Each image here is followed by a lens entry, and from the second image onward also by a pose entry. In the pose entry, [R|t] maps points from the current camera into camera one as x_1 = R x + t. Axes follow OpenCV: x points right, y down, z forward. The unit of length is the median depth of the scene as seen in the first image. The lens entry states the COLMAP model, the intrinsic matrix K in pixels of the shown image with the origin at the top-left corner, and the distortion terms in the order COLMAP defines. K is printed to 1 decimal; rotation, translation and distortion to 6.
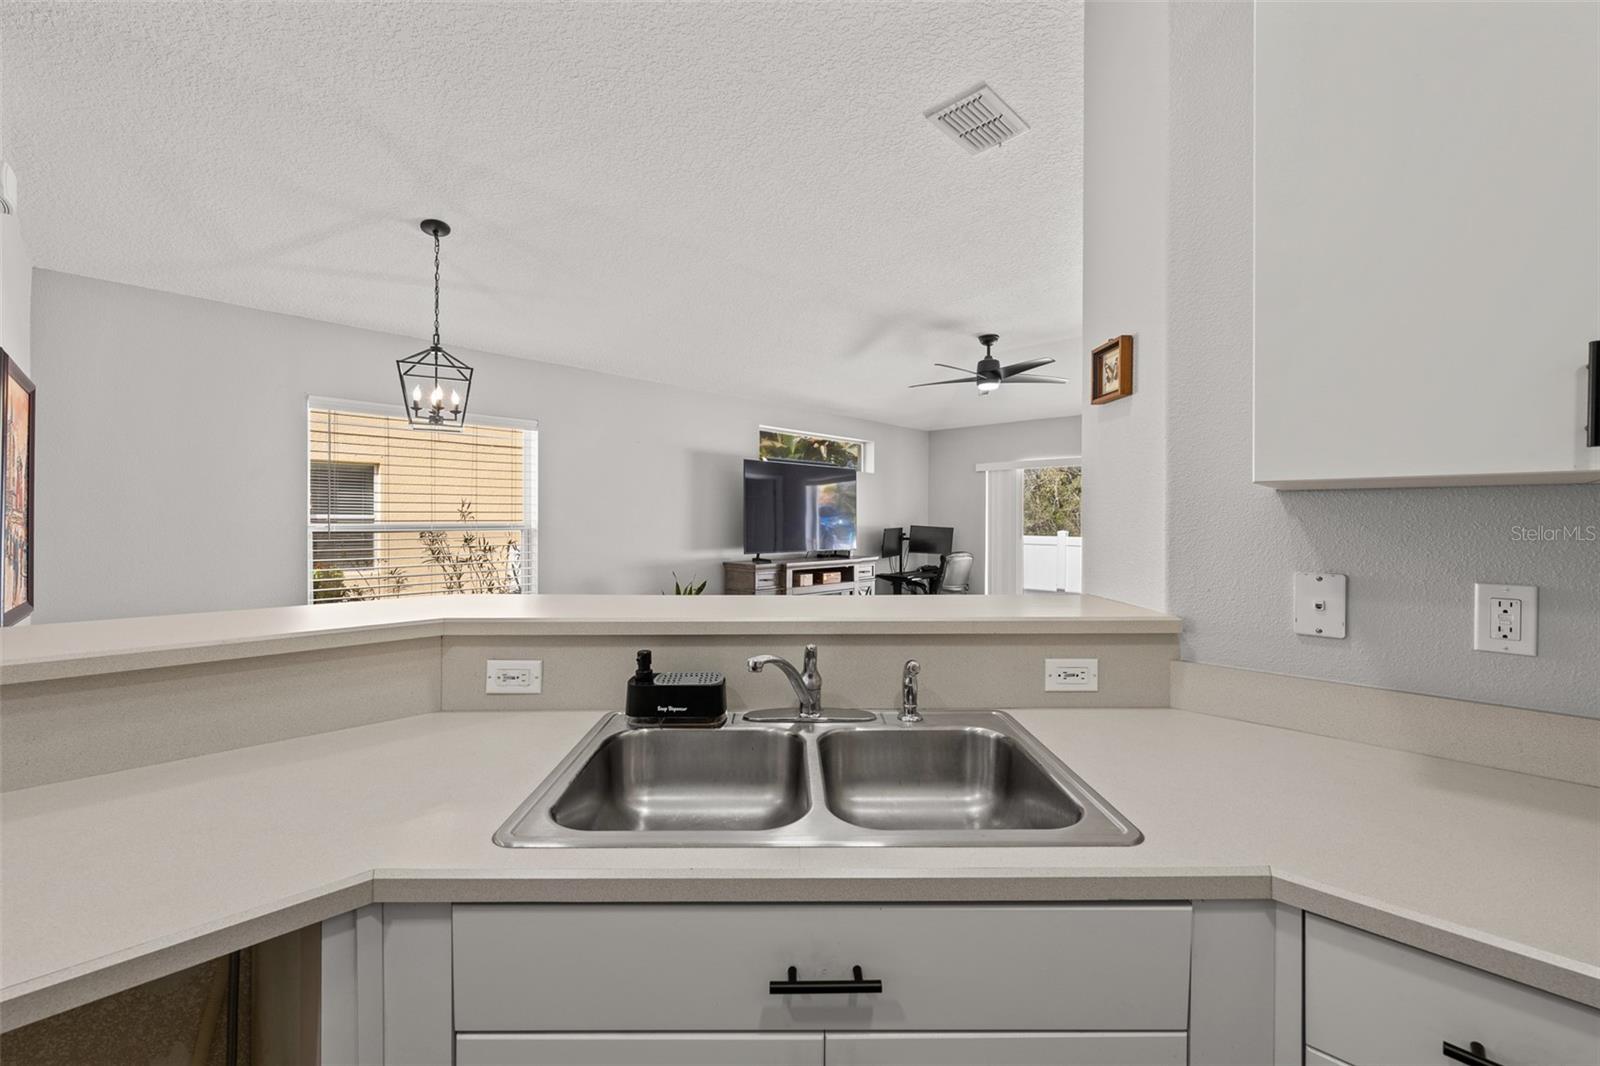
lens RADIAL K [[641.1, 0, 800.2], [0, 641.1, 519.5], [0, 0, 1]] dist [0.000146, -0.000048]
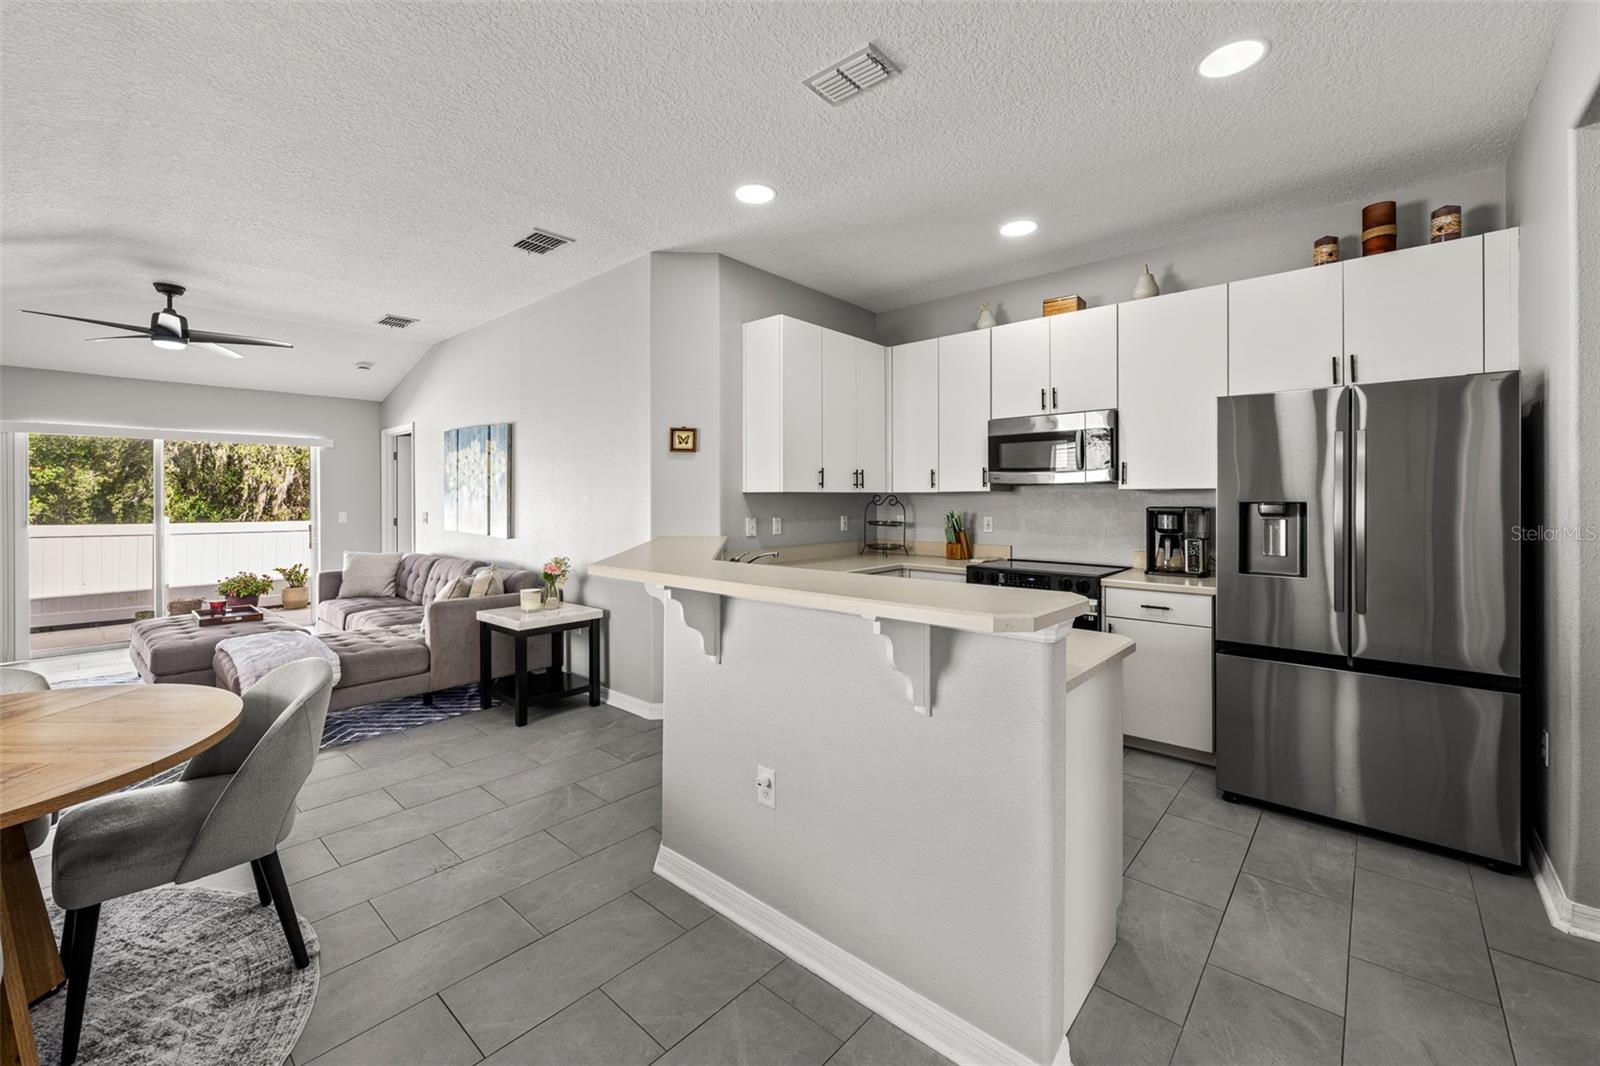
lens RADIAL K [[649.0, 0, 800.3], [0, 649.0, 500.1], [0, 0, 1]] dist [0.000254, -0.000048]
pose [[-0.050949, -0.005447, 0.998686, -1.334555], [0.002086, 0.999982, 0.005560, -0.013283], [-0.998699, 0.002366, -0.050937, 0.471499]]
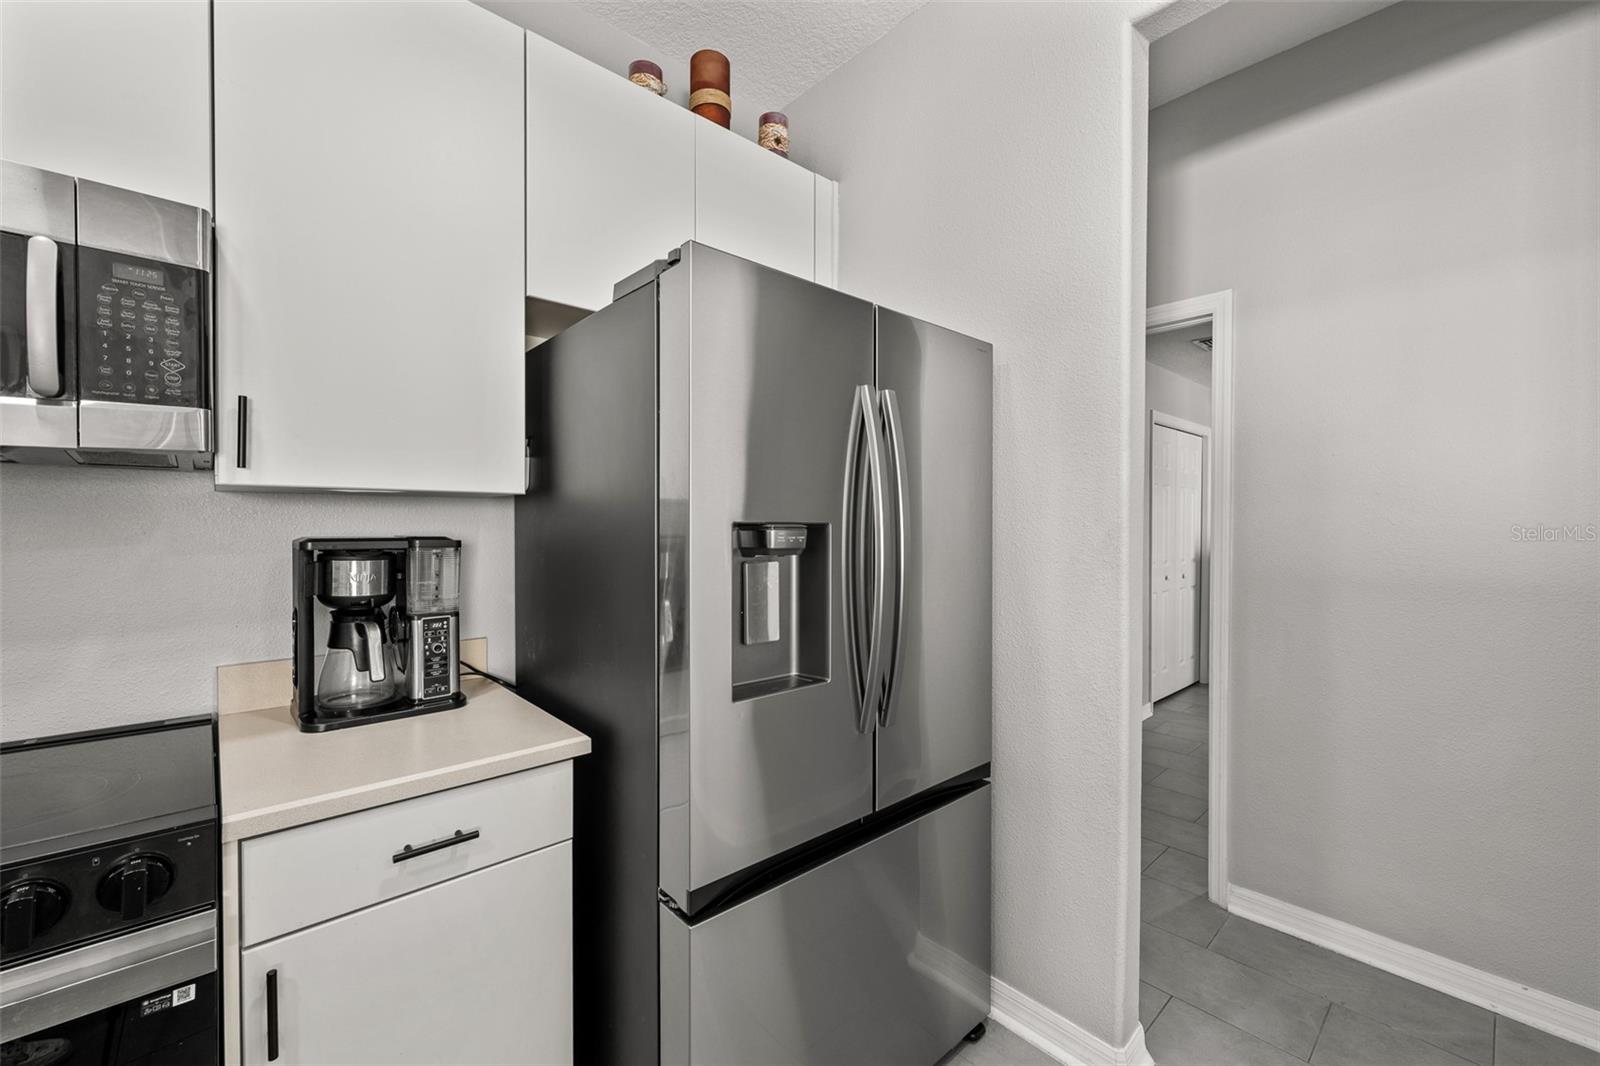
lens RADIAL K [[652.1, 0, 800.0], [0, 652.1, 533.0], [0, 0, 1]] dist [0.001369, 0.000173]
pose [[-0.998315, -0.005600, 0.057765, -0.267062], [-0.004852, 0.999903, 0.013078, -0.000995], [-0.057833, 0.012776, -0.998245, 0.081975]]
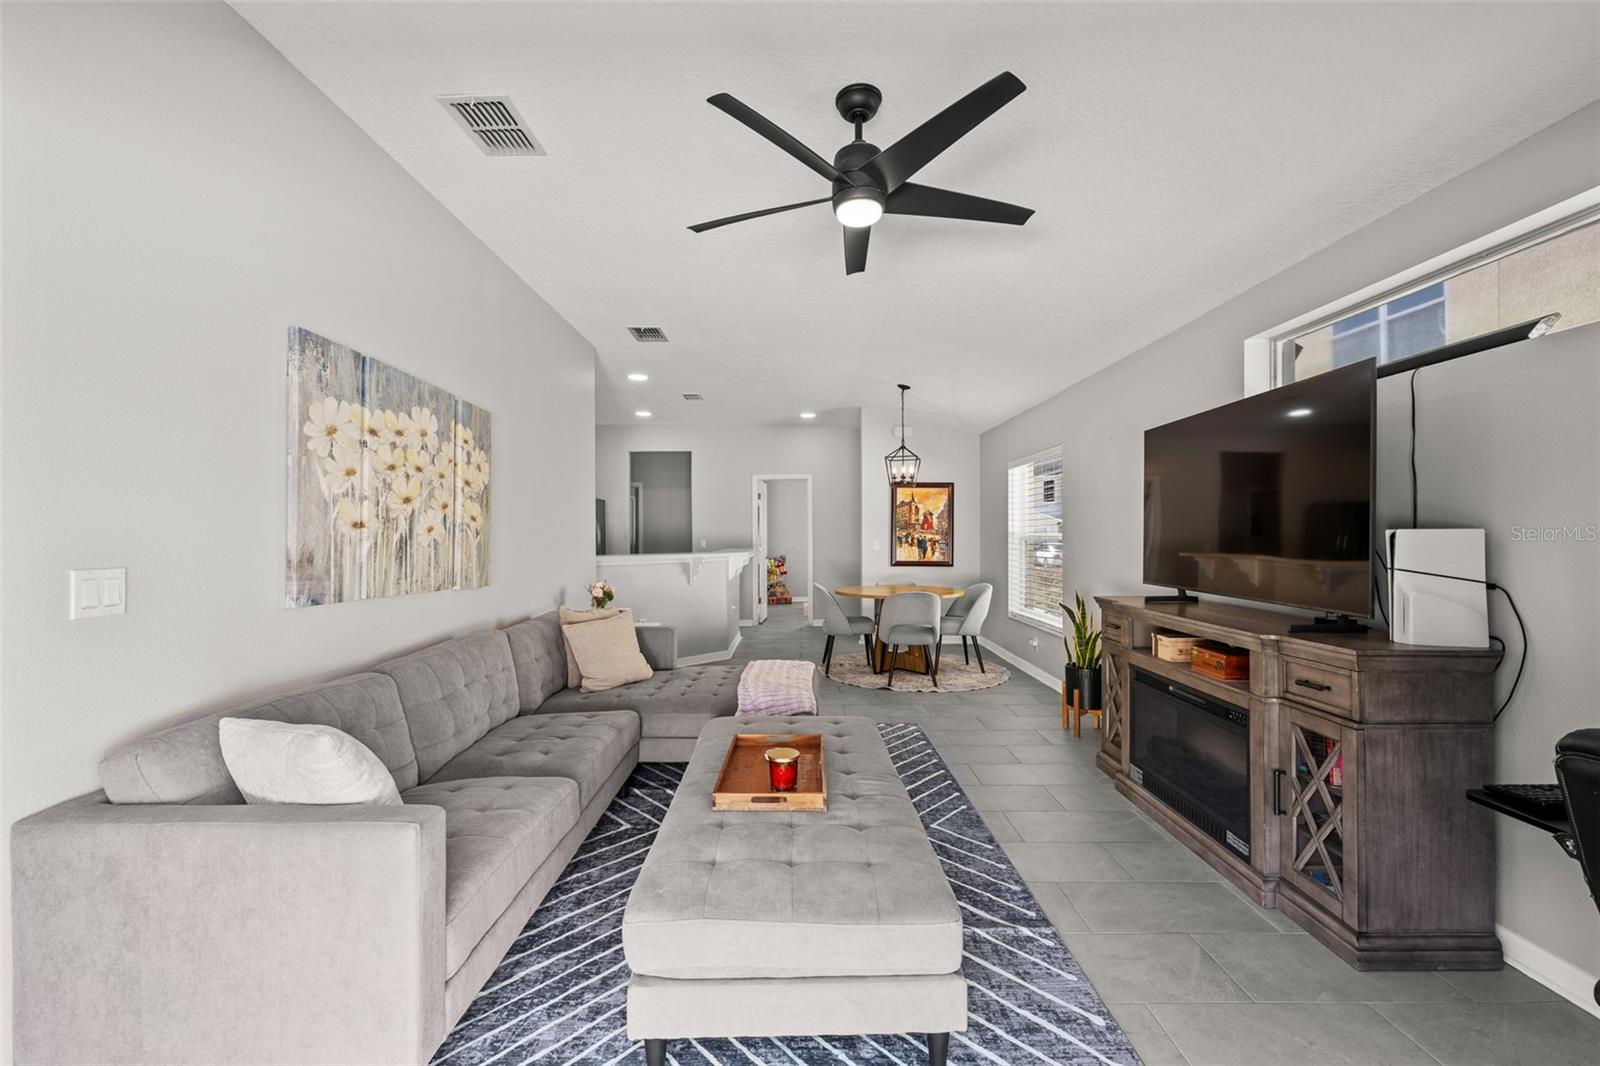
lens RADIAL K [[639.1, 0, 797.8], [0, 639.1, 534.6], [0, 0, 1]] dist [0.000425, 0.000008]
pose [[-0.710233, -0.000839, -0.703966, 1.405058], [0.001942, 0.999993, -0.003151, 0.019286], [0.703964, -0.003605, -0.710227, 2.828578]]
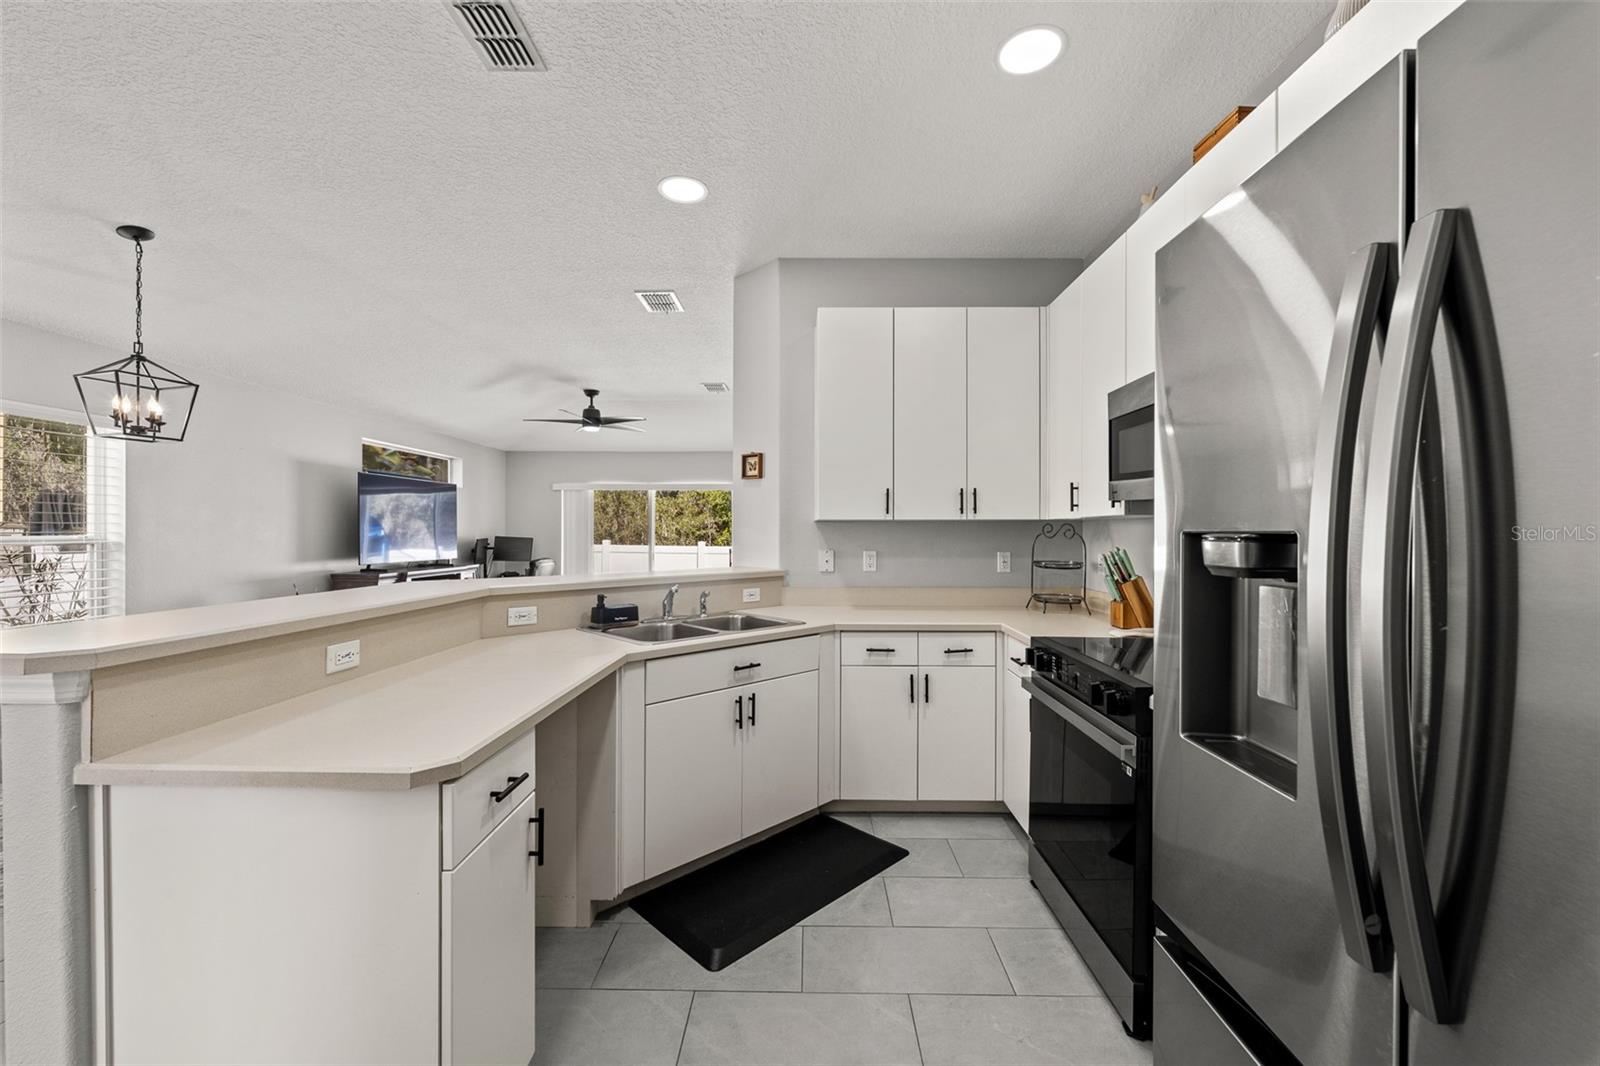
lens RADIAL K [[639.1, 0, 797.8], [0, 639.1, 534.6], [0, 0, 1]] dist [0.000425, 0.000008]
pose [[0.726573, -0.005195, 0.687070, -0.652519], [0.000546, 0.999975, 0.006984, -0.003054], [-0.687089, -0.004700, 0.726558, -0.518220]]
